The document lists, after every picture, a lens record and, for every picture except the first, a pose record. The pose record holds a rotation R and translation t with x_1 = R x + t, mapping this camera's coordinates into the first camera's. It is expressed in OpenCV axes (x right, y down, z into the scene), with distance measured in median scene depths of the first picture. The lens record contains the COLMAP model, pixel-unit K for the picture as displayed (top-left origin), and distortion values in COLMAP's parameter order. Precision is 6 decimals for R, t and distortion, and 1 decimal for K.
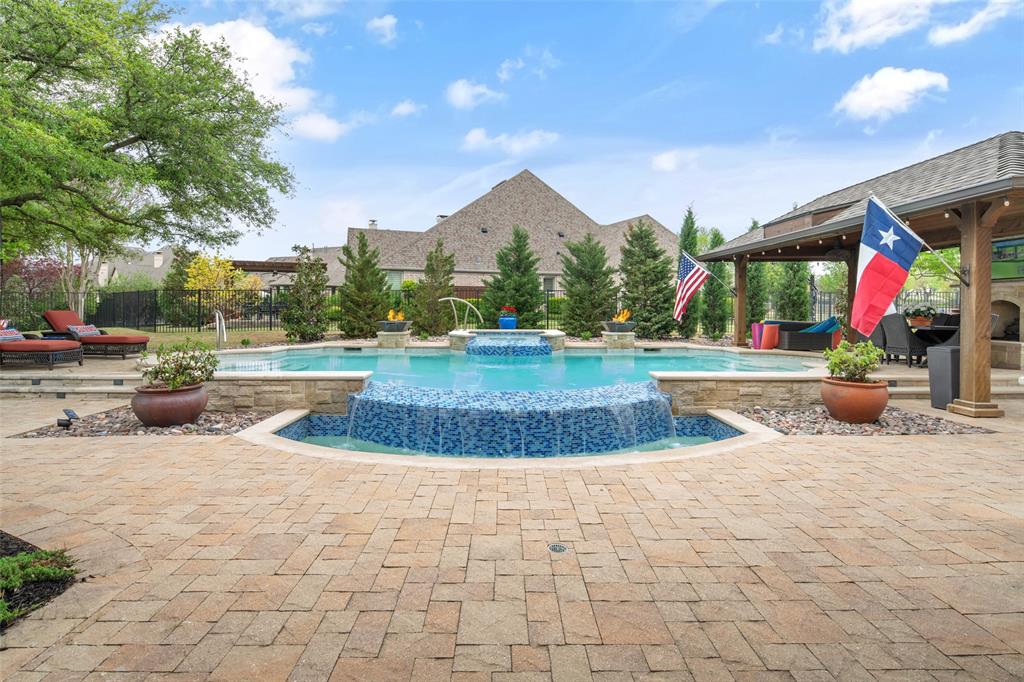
lens RADIAL K [[505.4, 0, 514.2], [0, 505.4, 306.9], [0, 0, 1]] dist [0.000926, -0.000075]
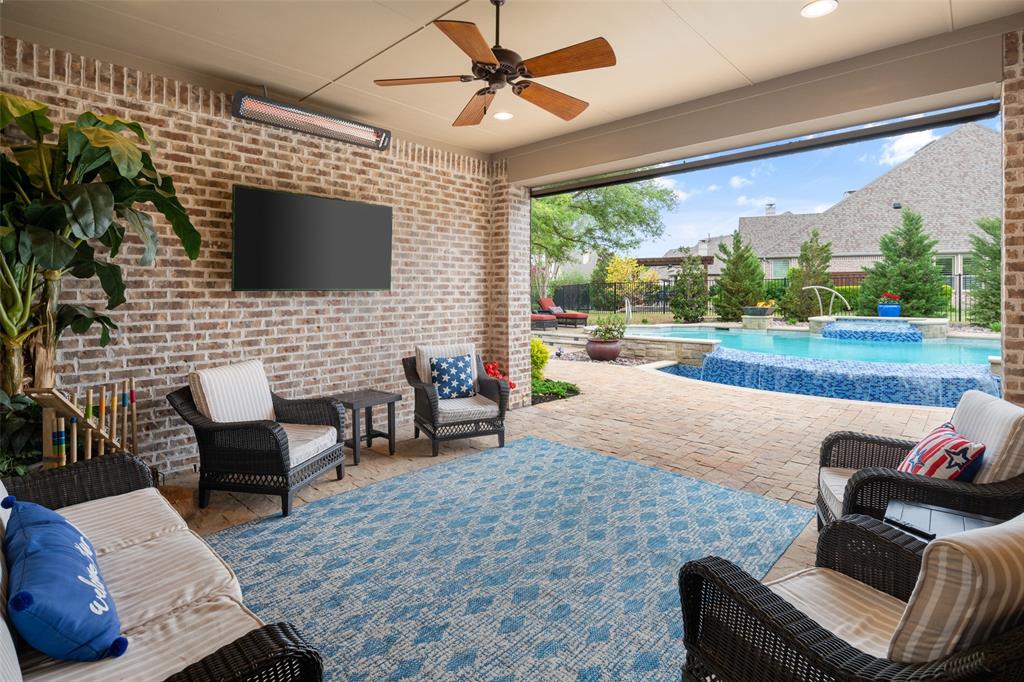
lens RADIAL K [[505.4, 0, 514.2], [0, 505.4, 306.9], [0, 0, 1]] dist [0.000926, -0.000075]
pose [[0.730672, 0.011604, -0.682630, 0.128231], [0.005128, 0.999734, 0.022482, -0.001131], [0.682709, -0.019928, 0.730418, -0.213554]]
